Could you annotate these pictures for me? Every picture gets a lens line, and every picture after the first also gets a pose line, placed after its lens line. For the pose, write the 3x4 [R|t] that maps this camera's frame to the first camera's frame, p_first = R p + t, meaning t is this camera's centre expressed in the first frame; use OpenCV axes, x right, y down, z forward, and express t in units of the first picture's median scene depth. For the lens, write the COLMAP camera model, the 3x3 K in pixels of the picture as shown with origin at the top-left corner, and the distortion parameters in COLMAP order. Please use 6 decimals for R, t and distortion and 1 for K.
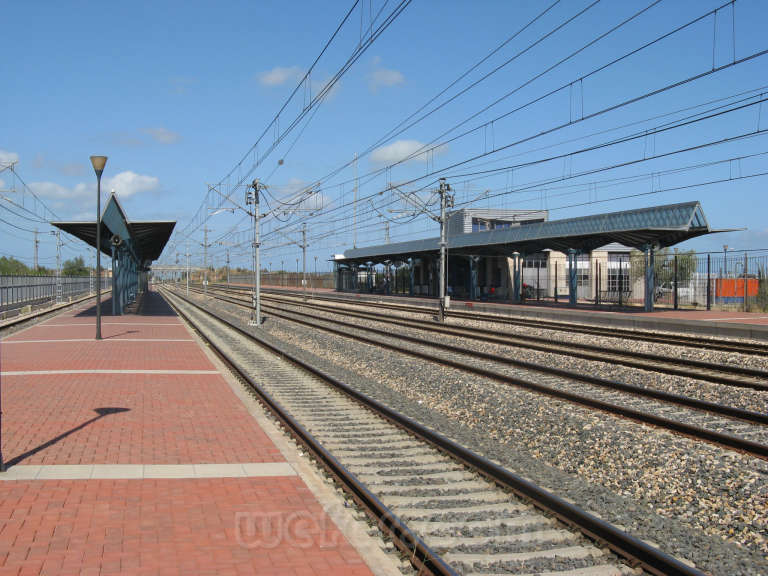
lens RADIAL K [[1059.4, 0, 384.0], [0, 1059.4, 288.0], [0, 0, 1]] dist [0.005531, 0.005135]
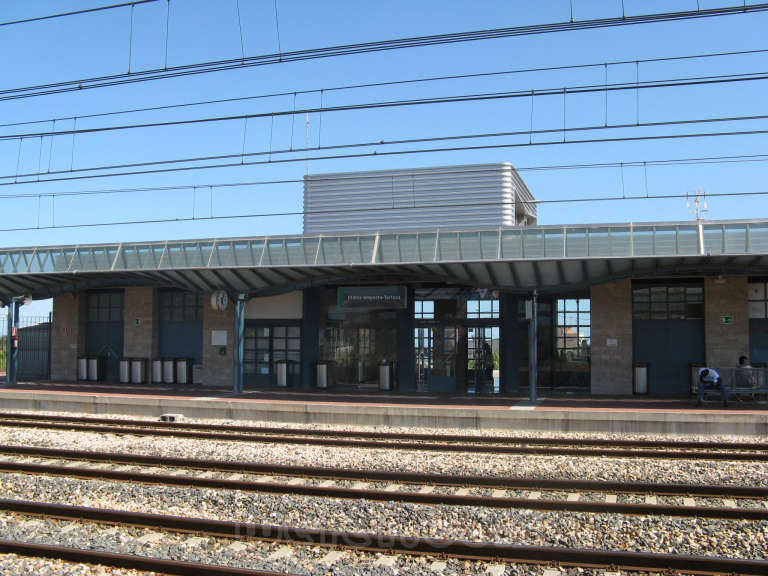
lens RADIAL K [[837.8, 0, 387.3], [0, 837.8, 250.4], [0, 0, 1]] dist [-0.268334, 0.839403]
pose [[0.513506, 0.097358, 0.852545, -0.184823], [0.004858, 0.993197, -0.116346, -0.007720], [-0.858073, 0.063886, 0.509539, 0.815489]]
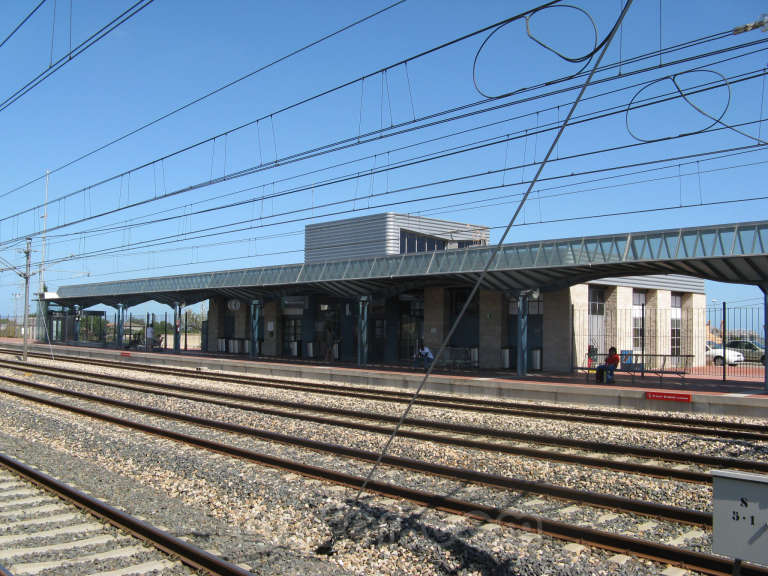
lens RADIAL K [[815.4, 0, 383.6], [0, 815.4, 186.6], [0, 0, 1]] dist [-0.083145, -0.008247]
pose [[0.891408, 0.090132, 0.444149, -0.101459], [-0.008096, 0.983035, -0.183239, -0.004062], [-0.453130, 0.159745, 0.877015, 0.450302]]
